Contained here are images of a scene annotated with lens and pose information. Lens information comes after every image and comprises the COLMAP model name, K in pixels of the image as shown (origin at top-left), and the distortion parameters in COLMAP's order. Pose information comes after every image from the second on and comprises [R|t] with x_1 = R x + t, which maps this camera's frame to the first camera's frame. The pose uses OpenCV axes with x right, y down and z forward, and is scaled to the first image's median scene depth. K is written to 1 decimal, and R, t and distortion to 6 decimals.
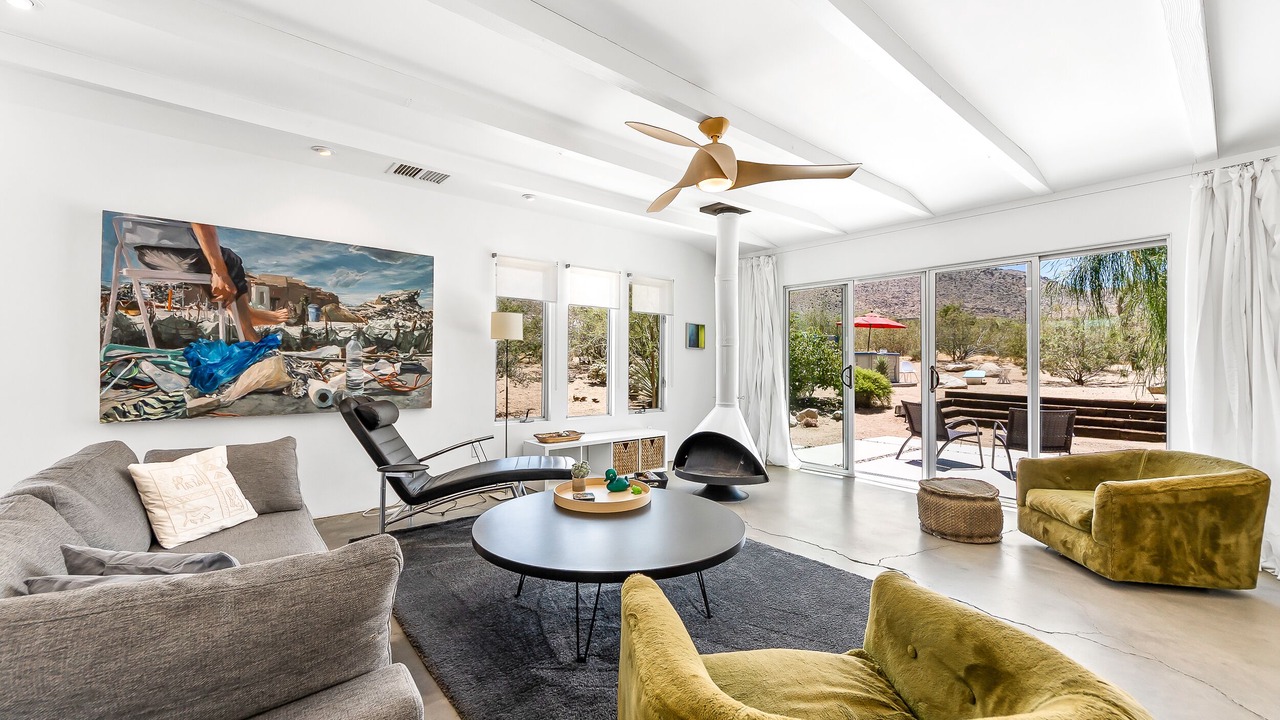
lens RADIAL K [[511.7, 0, 654.1], [0, 511.7, 354.0], [0, 0, 1]] dist [0.000811, 0.000361]
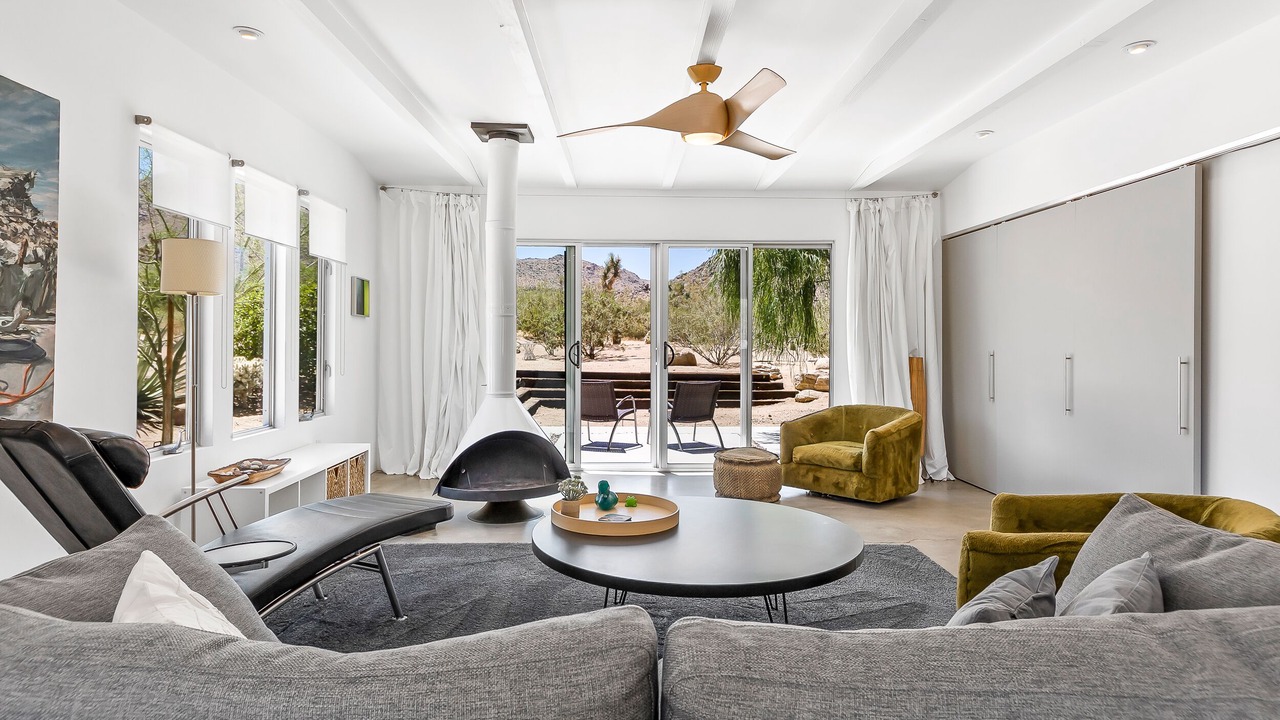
lens RADIAL K [[705.5, 0, 643.8], [0, 705.5, 326.9], [0, 0, 1]] dist [0.018928, -0.000515]
pose [[0.627155, 0.013568, 0.778776, -0.608208], [-0.017784, 0.999837, -0.003098, 0.000007], [-0.778691, -0.011907, 0.627295, 0.212307]]
